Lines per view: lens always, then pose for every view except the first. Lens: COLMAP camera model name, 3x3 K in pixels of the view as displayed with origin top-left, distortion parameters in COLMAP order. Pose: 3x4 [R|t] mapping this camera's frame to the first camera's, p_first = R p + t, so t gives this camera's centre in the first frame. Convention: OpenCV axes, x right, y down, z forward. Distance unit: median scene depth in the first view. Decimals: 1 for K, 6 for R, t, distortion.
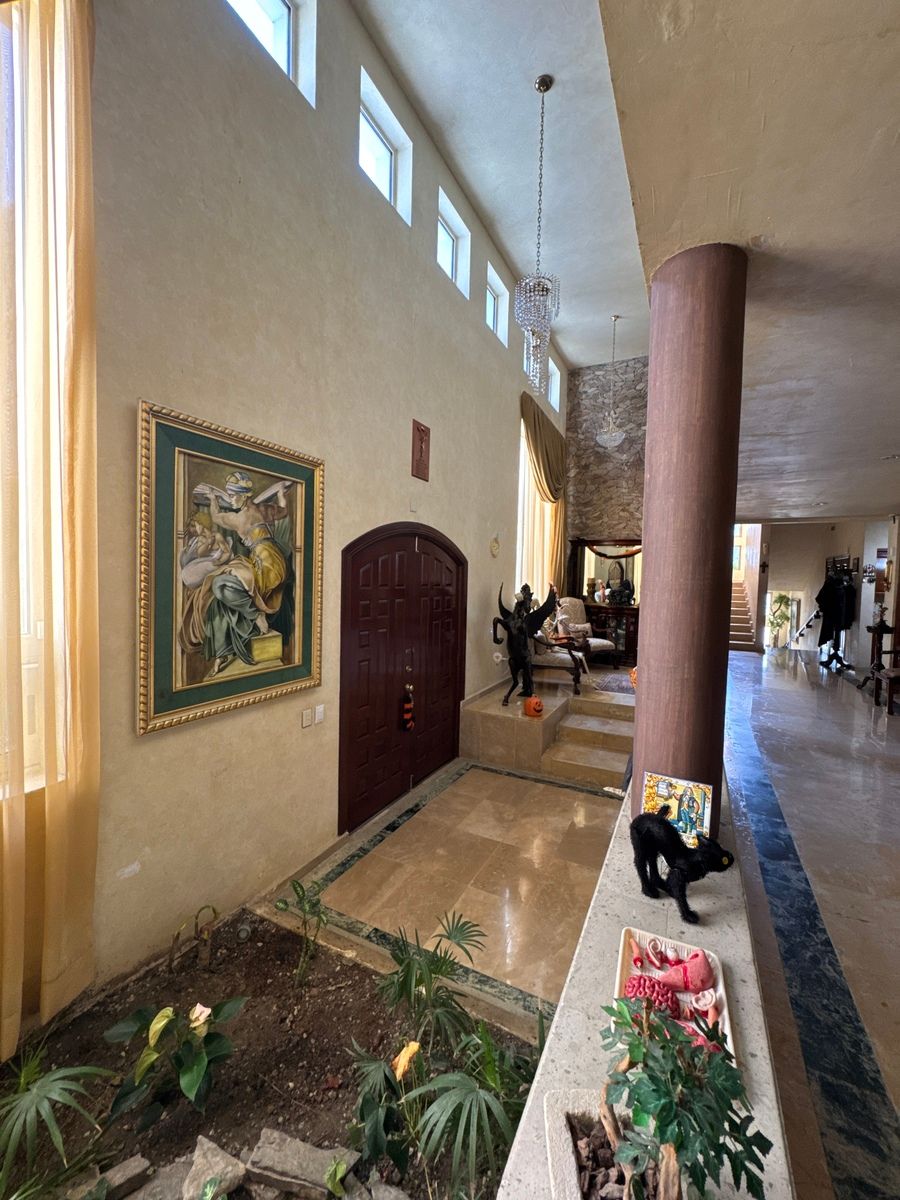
lens RADIAL K [[481.6, 0, 449.7], [0, 481.6, 598.8], [0, 0, 1]] dist [-0.003351, -0.000025]
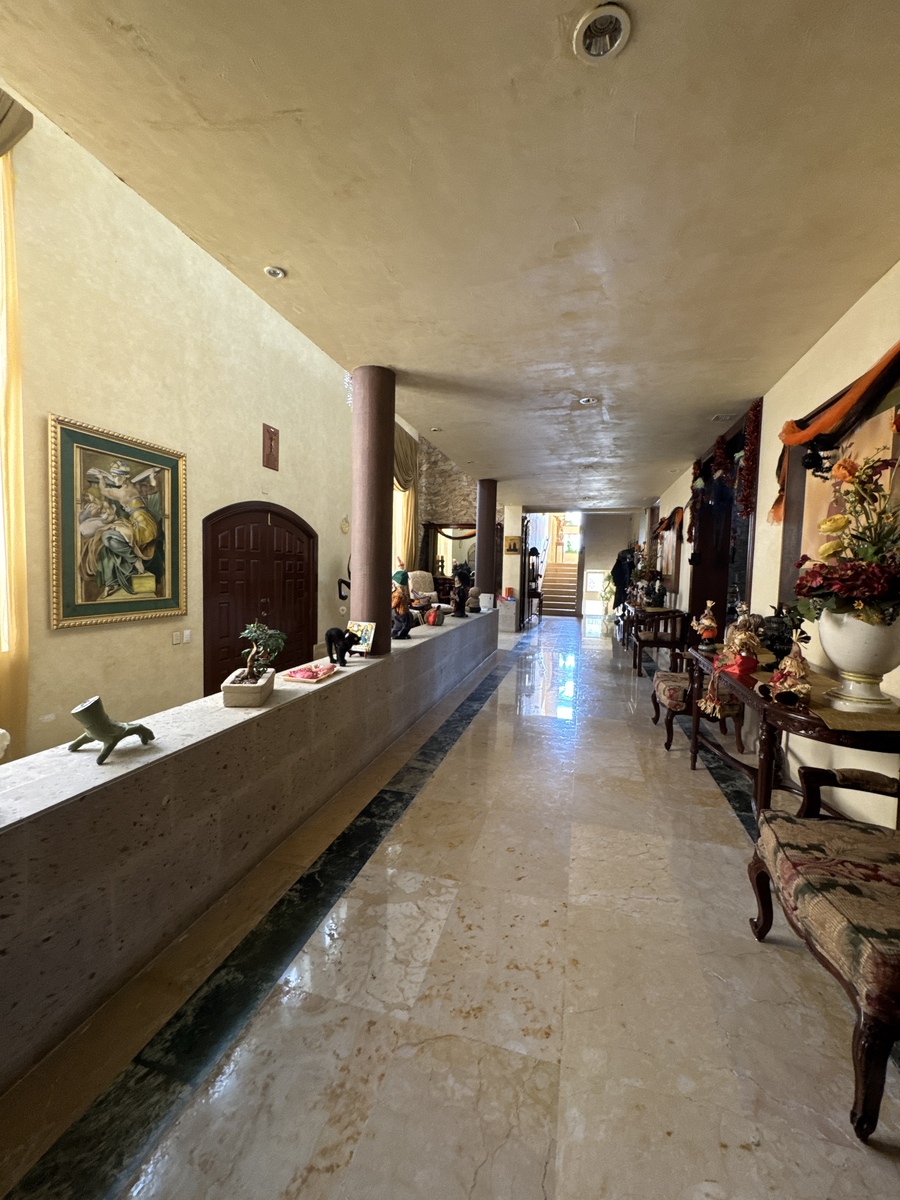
lens RADIAL K [[481.6, 0, 449.7], [0, 481.6, 598.8], [0, 0, 1]] dist [-0.003351, -0.000025]
pose [[0.979817, -0.012244, 0.199522, 0.190642], [0.008207, 0.999745, 0.021050, 0.103221], [-0.199728, -0.018987, 0.979667, -0.492001]]
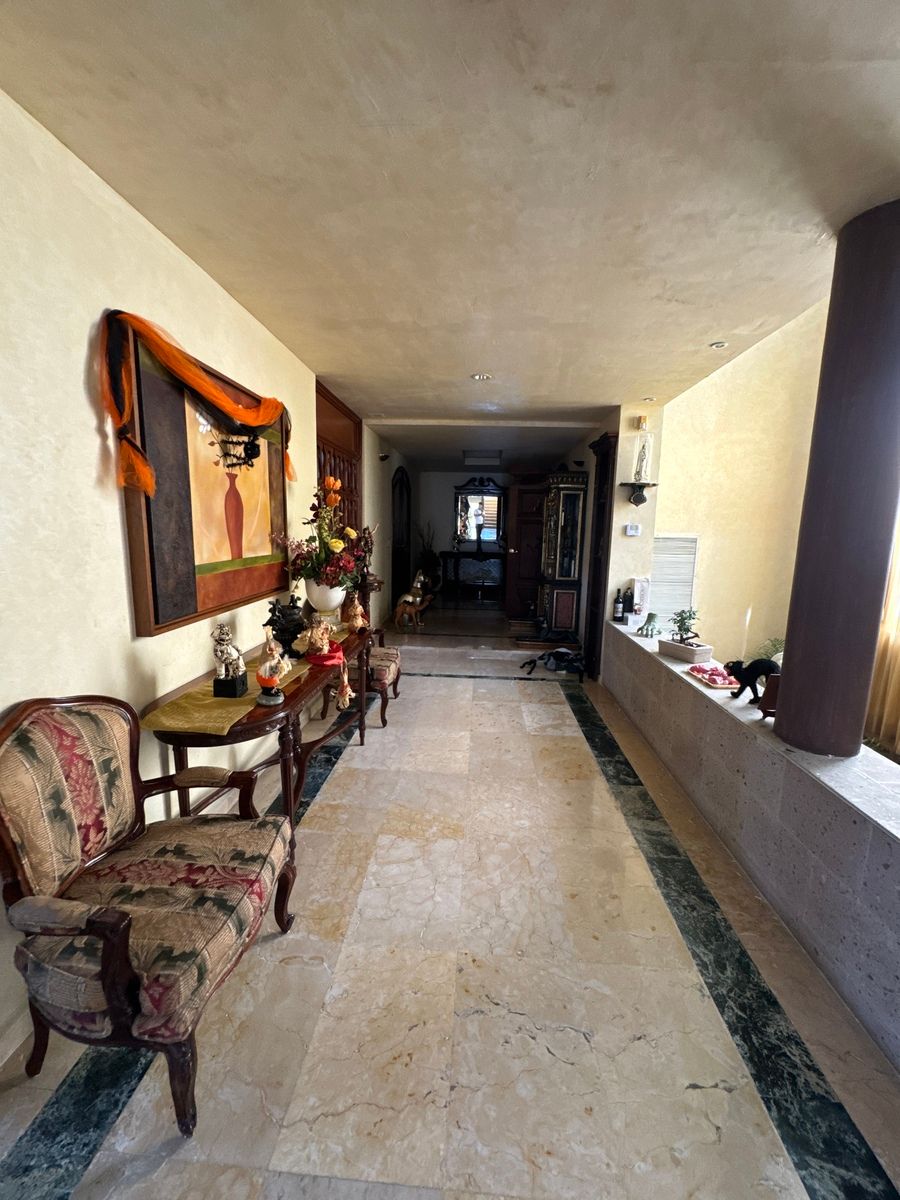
lens RADIAL K [[481.6, 0, 449.7], [0, 481.6, 598.8], [0, 0, 1]] dist [-0.003351, -0.000025]
pose [[-0.918449, 0.014696, -0.395266, 0.835183], [-0.062279, 0.981471, 0.181205, -0.007947], [0.390605, 0.191044, -0.900516, 0.793772]]
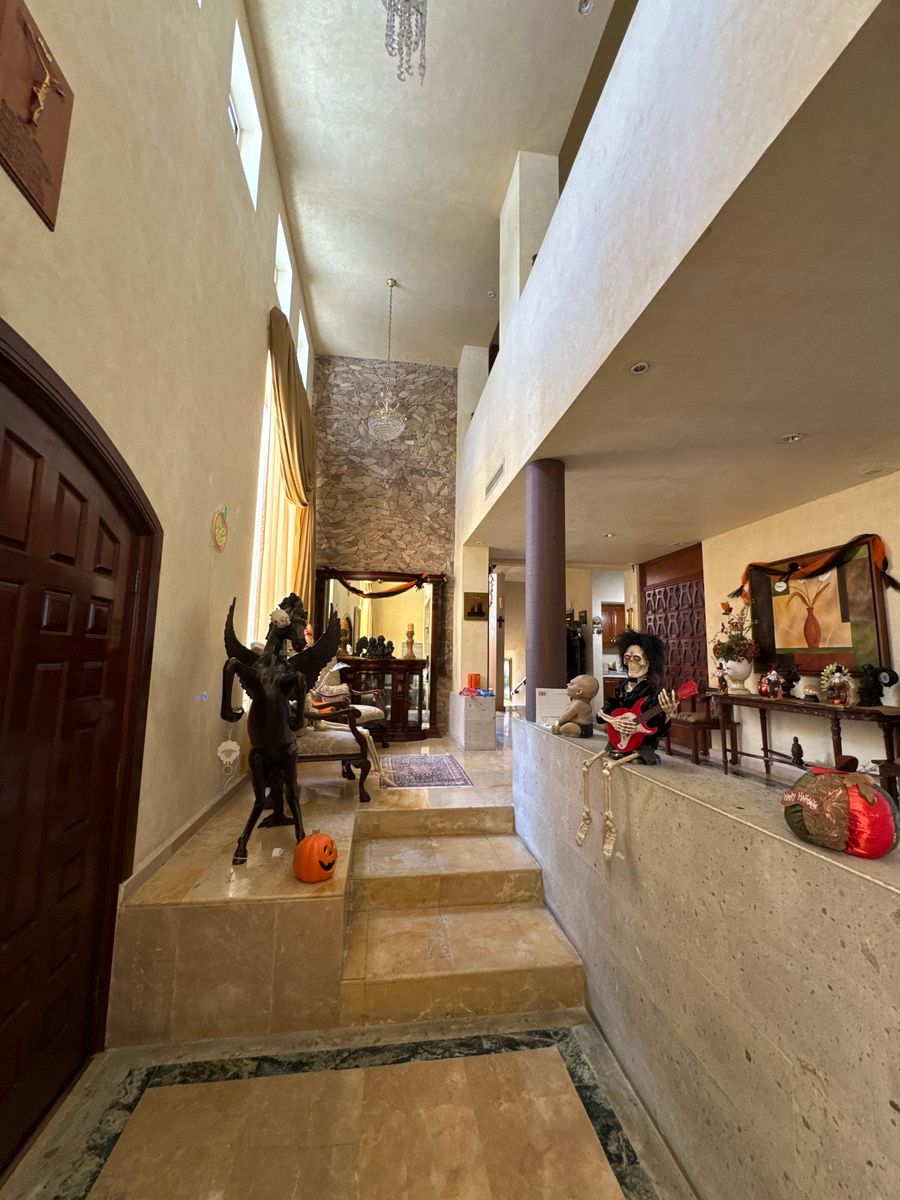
lens RADIAL K [[481.6, 0, 449.7], [0, 481.6, 598.8], [0, 0, 1]] dist [-0.003351, -0.000025]
pose [[0.814915, 0.061452, 0.576313, 0.004283], [0.028207, 0.988980, -0.145338, 0.081407], [-0.578893, 0.134694, 0.804202, 0.793551]]
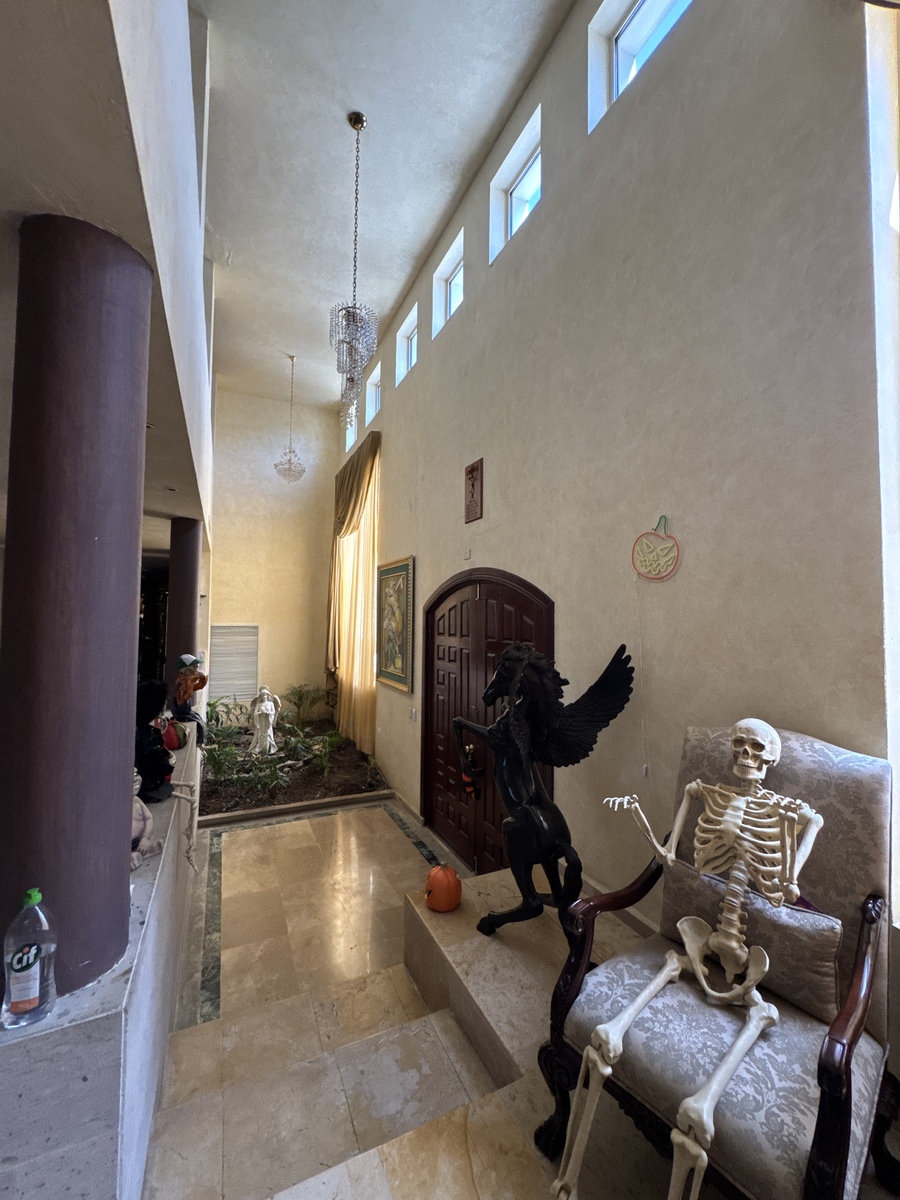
lens RADIAL K [[476.5, 0, 450.0], [0, 476.5, 600.0], [0, 0, 1]] dist [-0.001456, 0.000035]
pose [[-0.608005, -0.060926, -0.791592, 0.858575], [-0.060465, 0.997709, -0.030349, -0.085944], [0.791627, 0.029411, -0.610296, 1.928160]]
